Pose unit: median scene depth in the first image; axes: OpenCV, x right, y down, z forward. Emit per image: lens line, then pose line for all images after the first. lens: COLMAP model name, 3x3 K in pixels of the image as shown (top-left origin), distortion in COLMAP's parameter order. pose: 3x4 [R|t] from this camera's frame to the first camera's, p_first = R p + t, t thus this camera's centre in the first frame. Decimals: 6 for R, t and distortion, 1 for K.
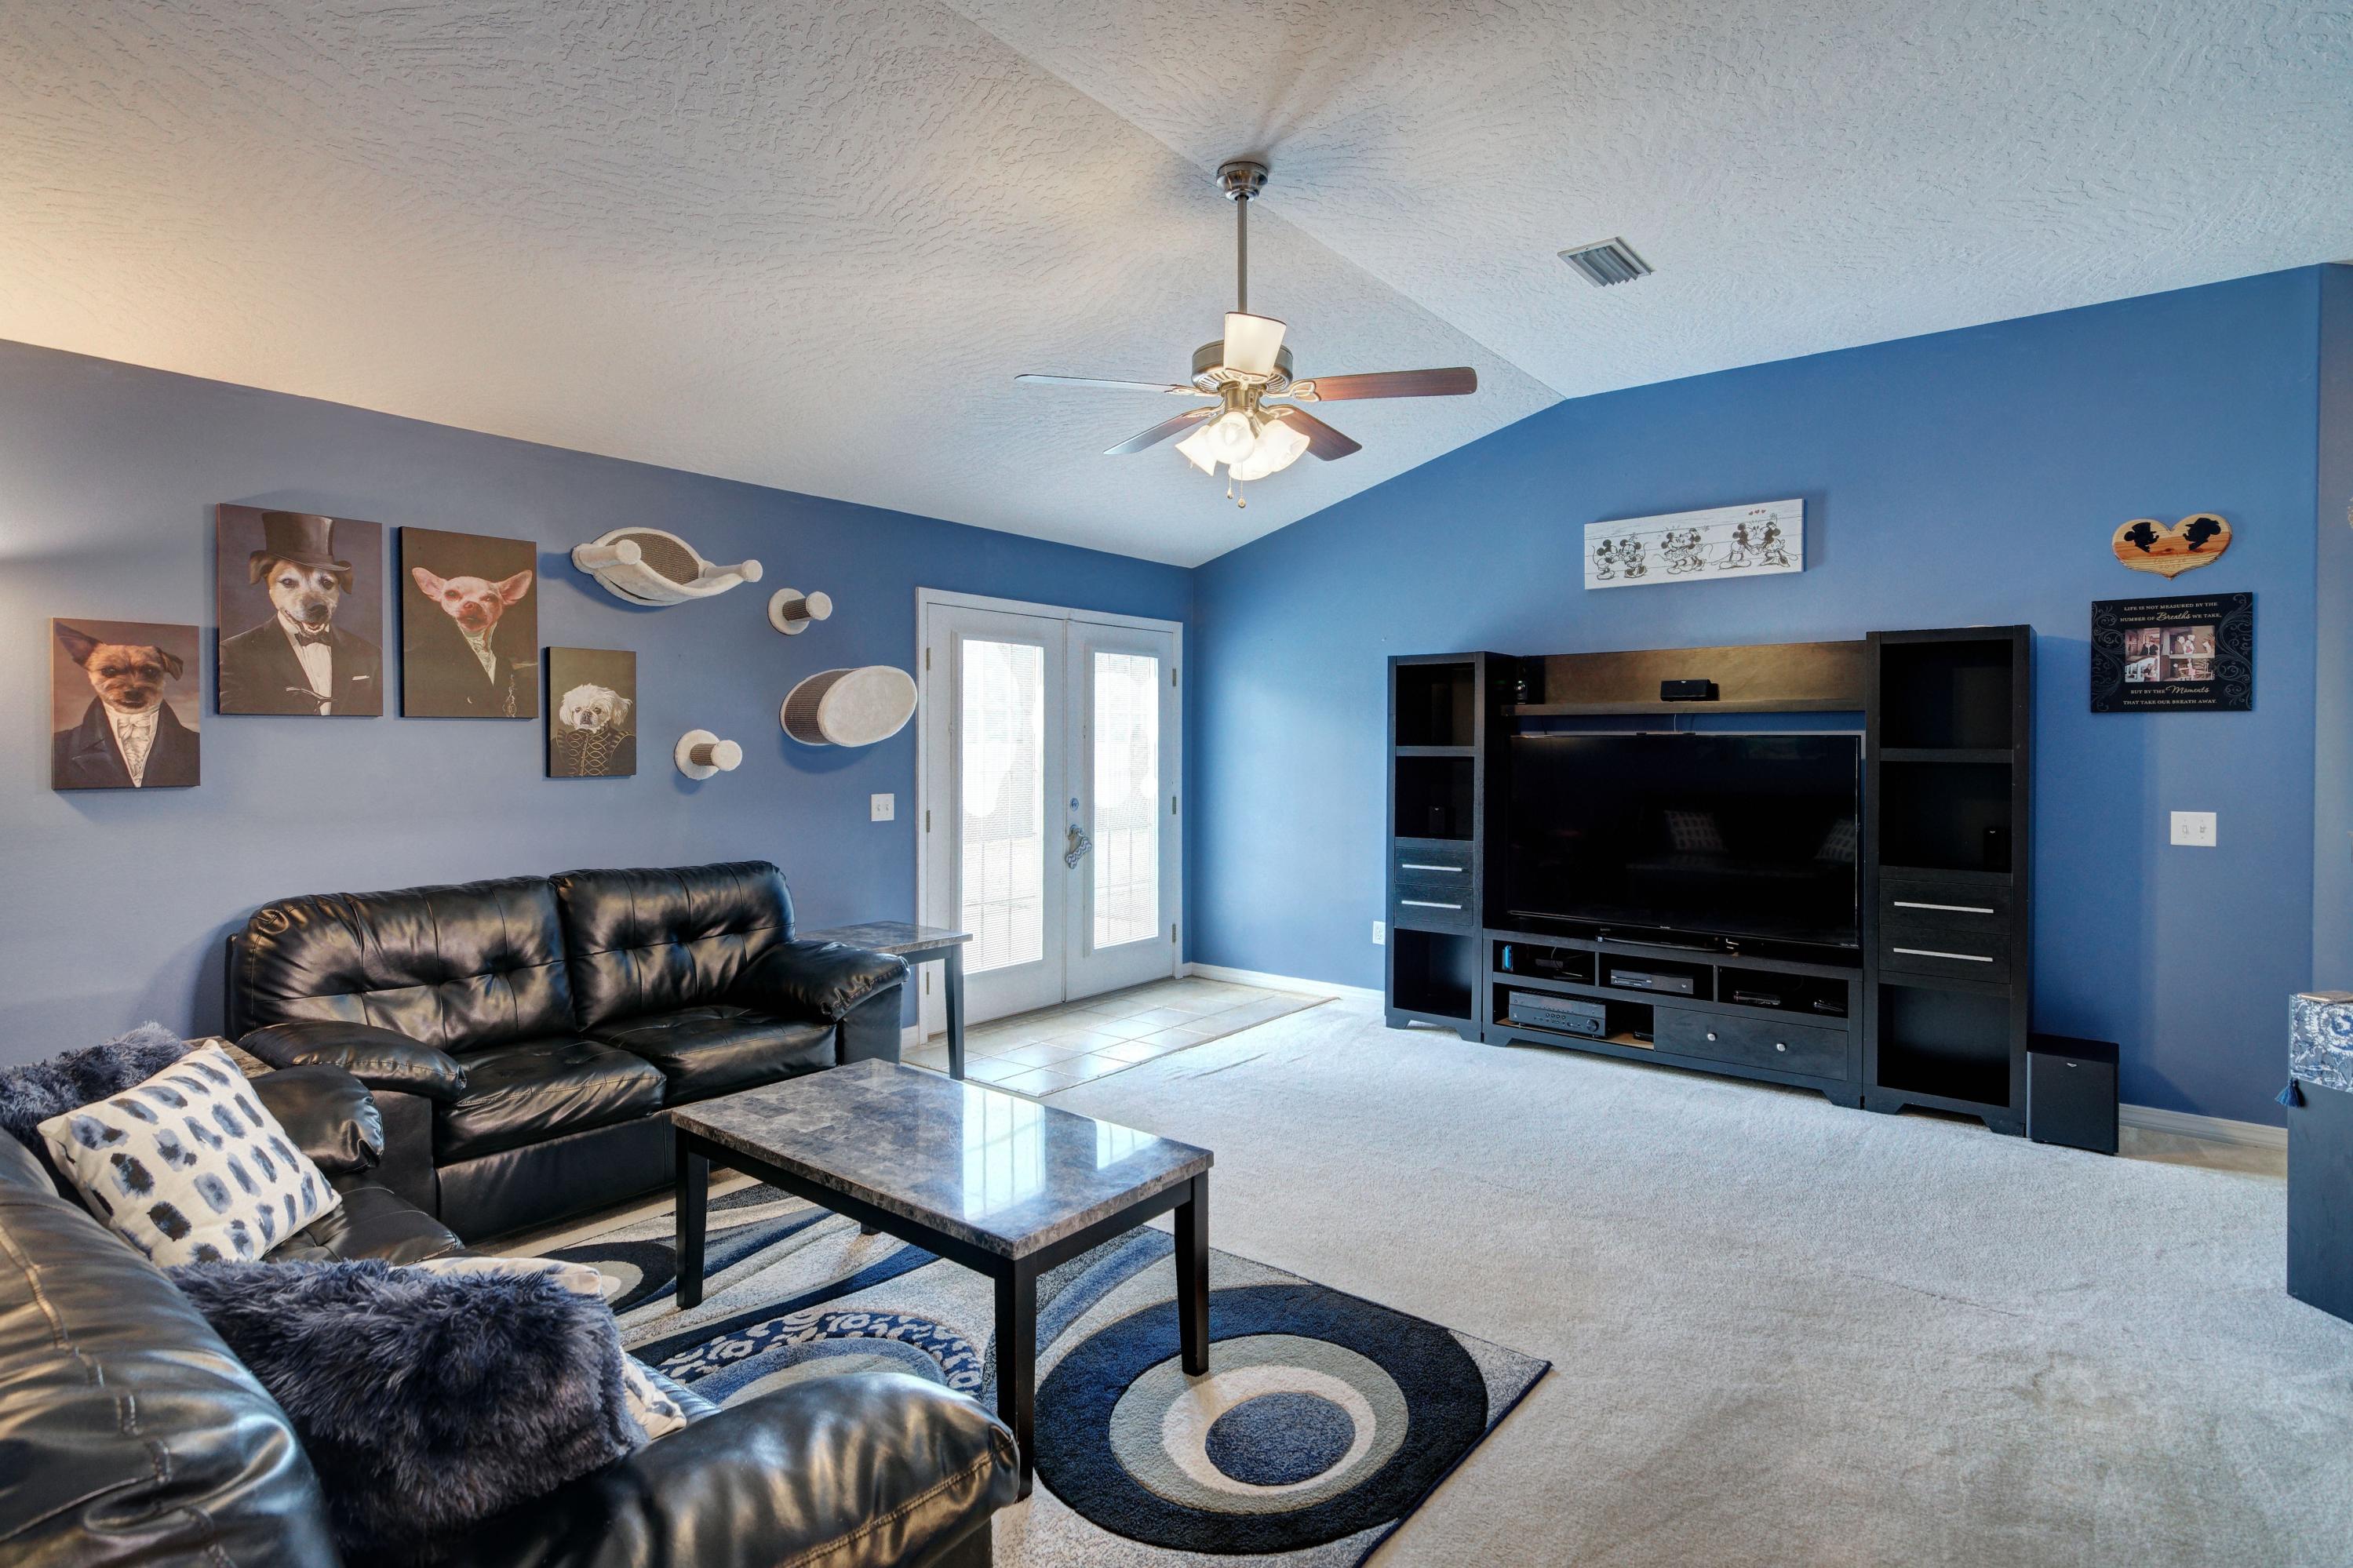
lens RADIAL K [[1180.8, 0, 1176.8], [0, 1180.8, 751.2], [0, 0, 1]] dist [0.002282, 0.000395]
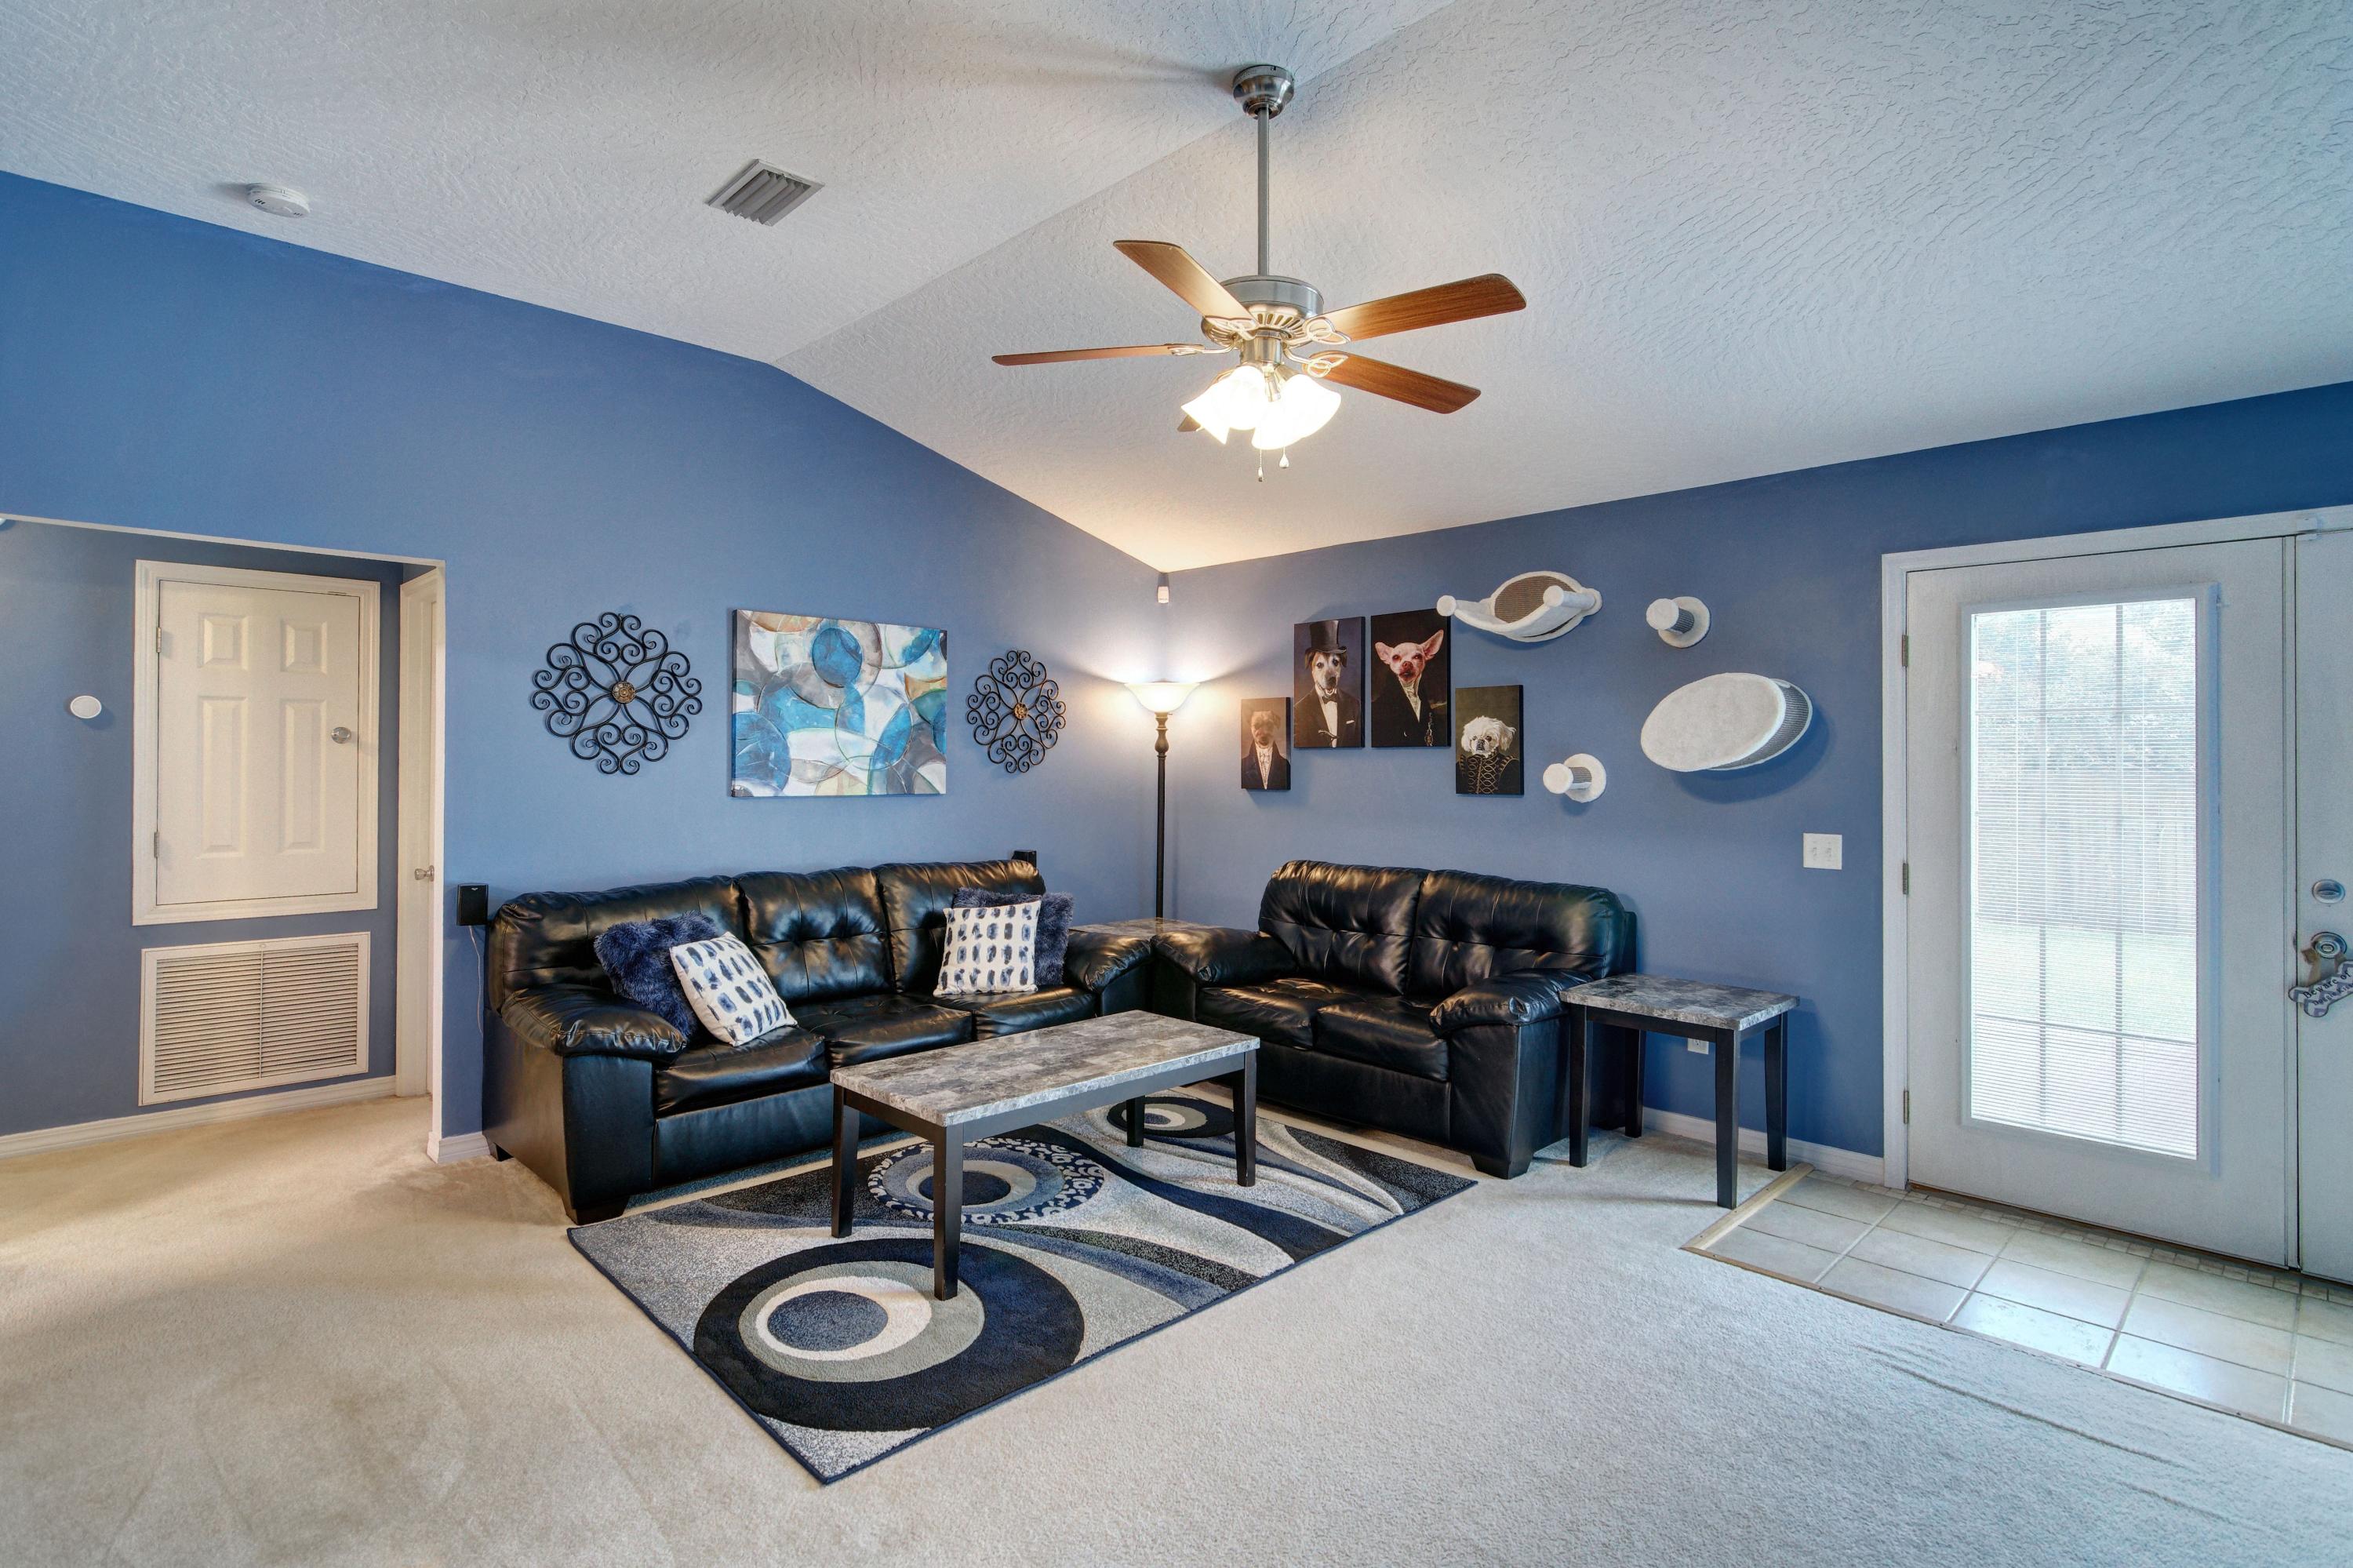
lens RADIAL K [[1148.7, 0, 1158.8], [0, 1148.7, 748.8], [0, 0, 1]] dist [0.001024, -0.000085]
pose [[-0.128106, -0.013382, -0.991670, 0.702369], [-0.012435, 0.999852, -0.011886, -0.006470], [0.991682, 0.010808, -0.128254, 0.838972]]
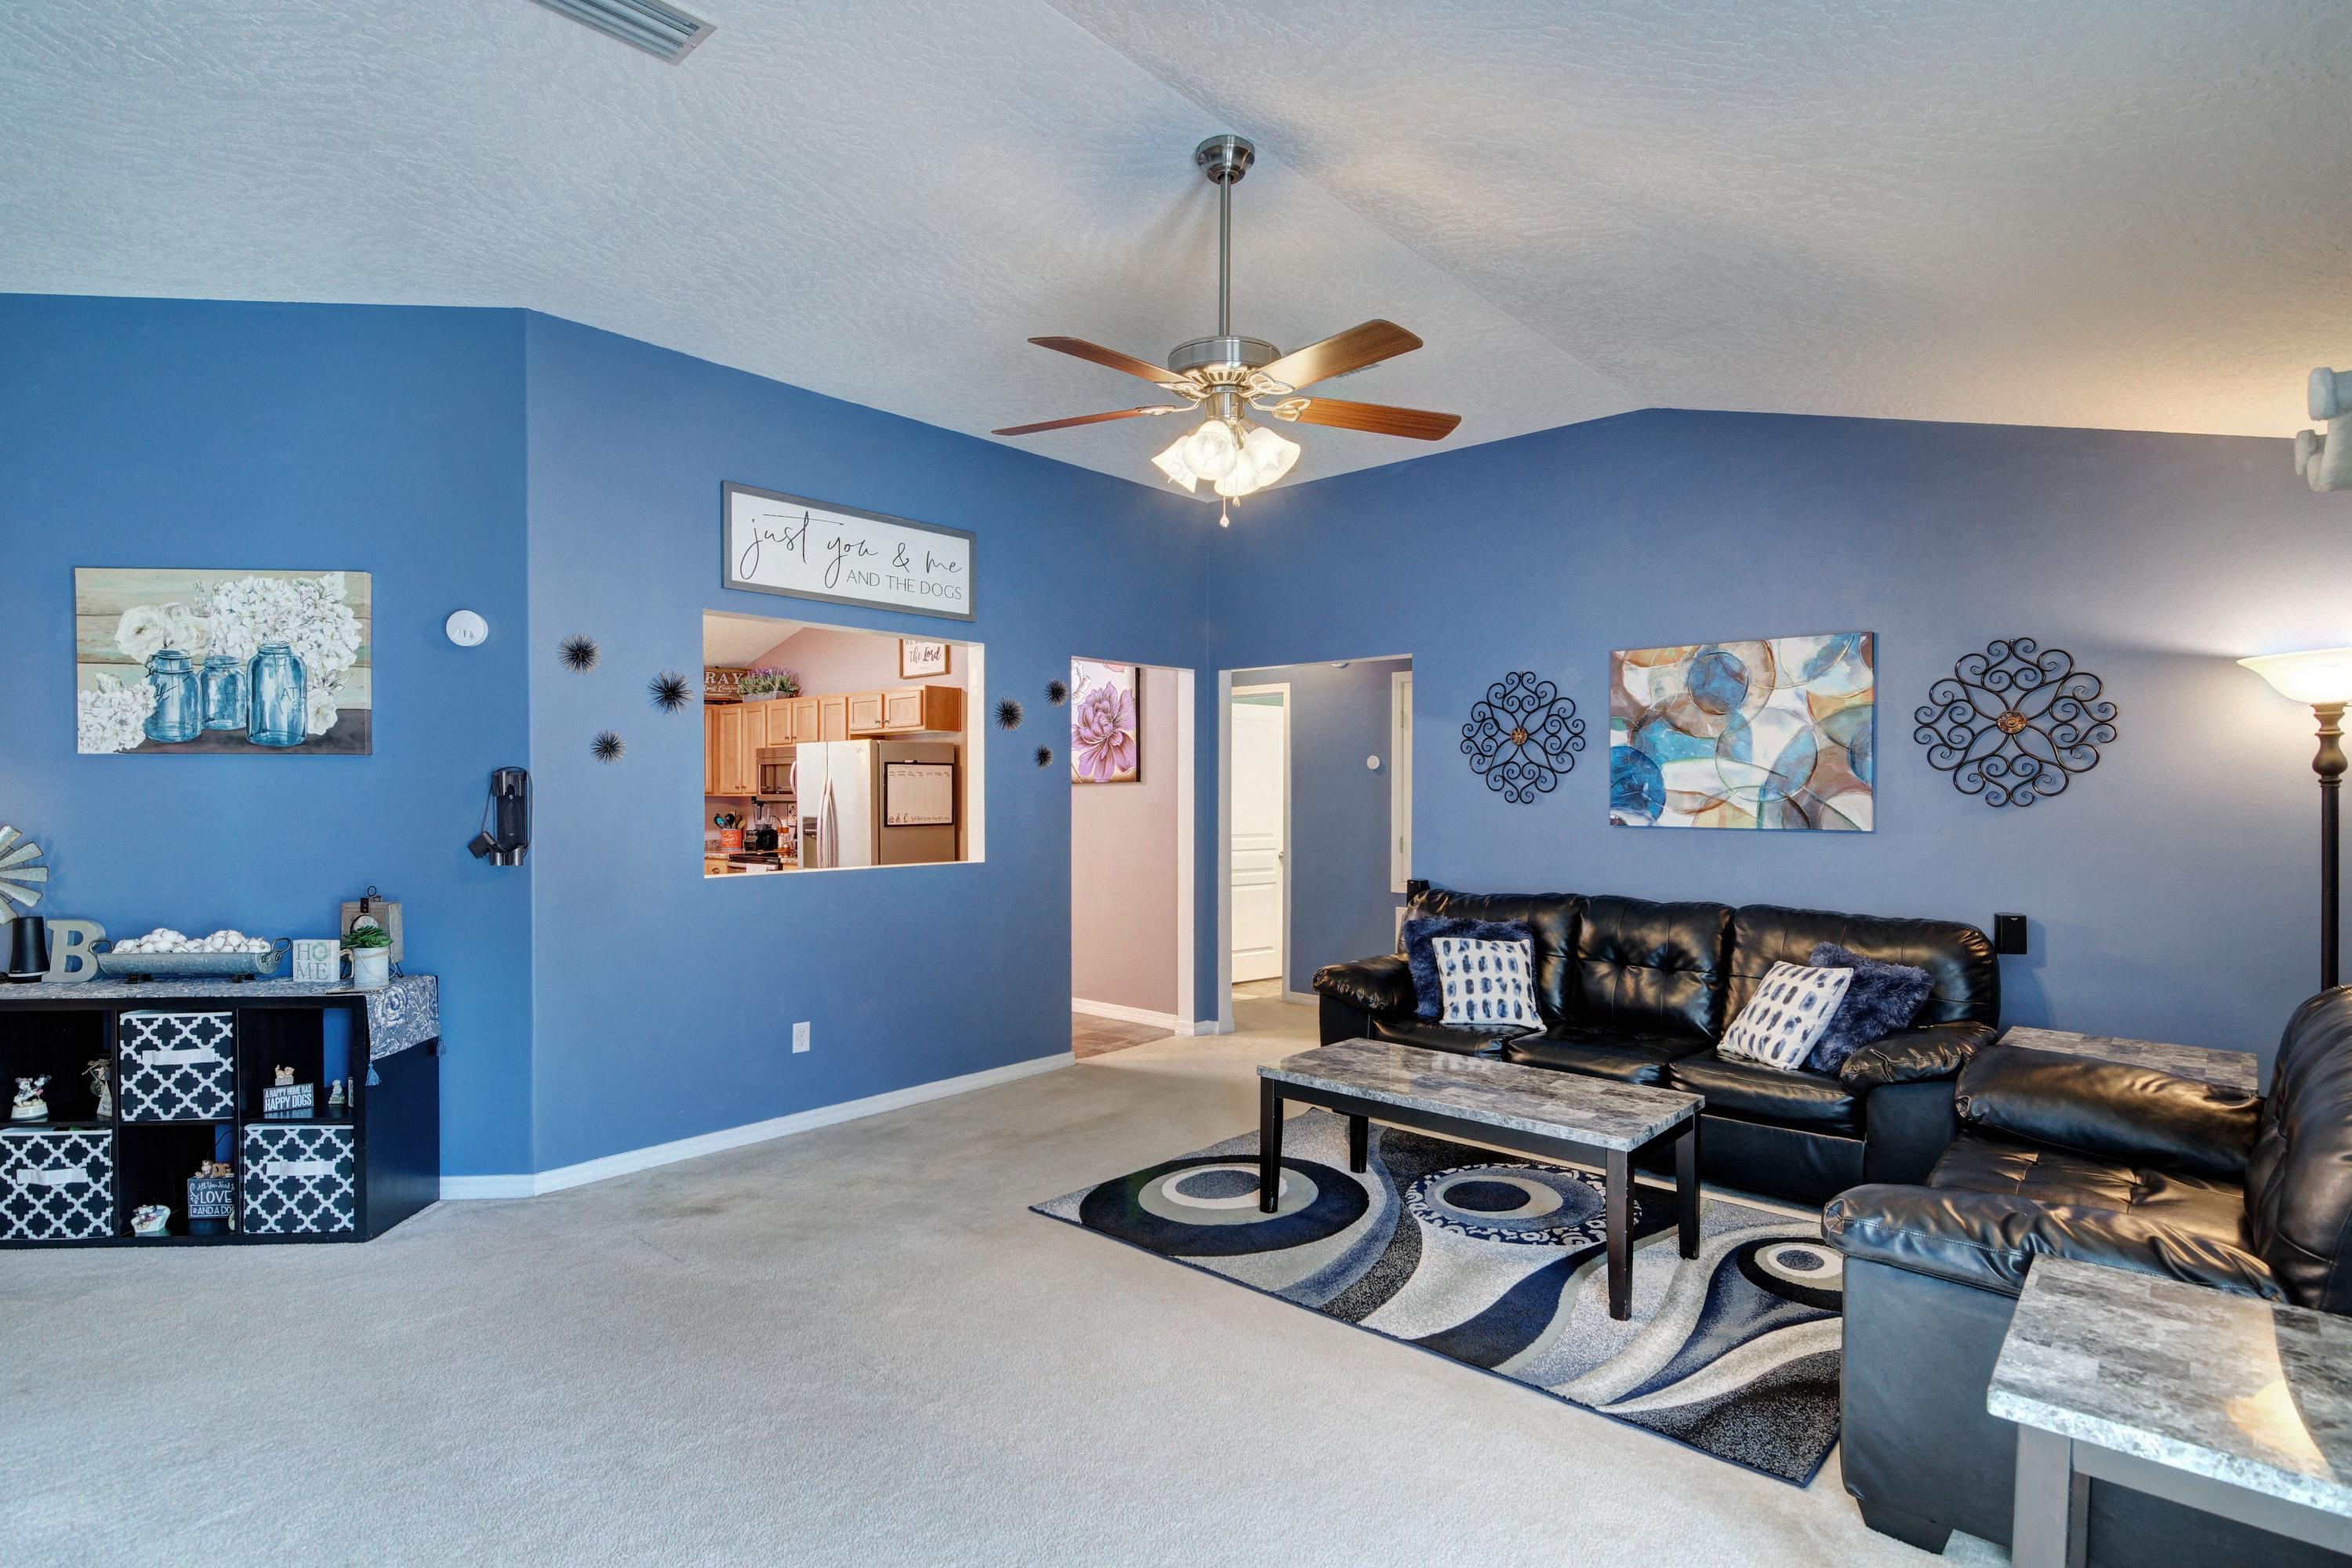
lens RADIAL K [[1152.6, 0, 1196.4], [0, 1152.6, 796.0], [0, 0, 1]] dist [0.001740, -0.000239]
pose [[-0.999569, -0.004017, 0.029085, 0.041116], [-0.003749, 0.999950, 0.009248, -0.008182], [-0.029121, 0.009135, -0.999534, 1.522640]]
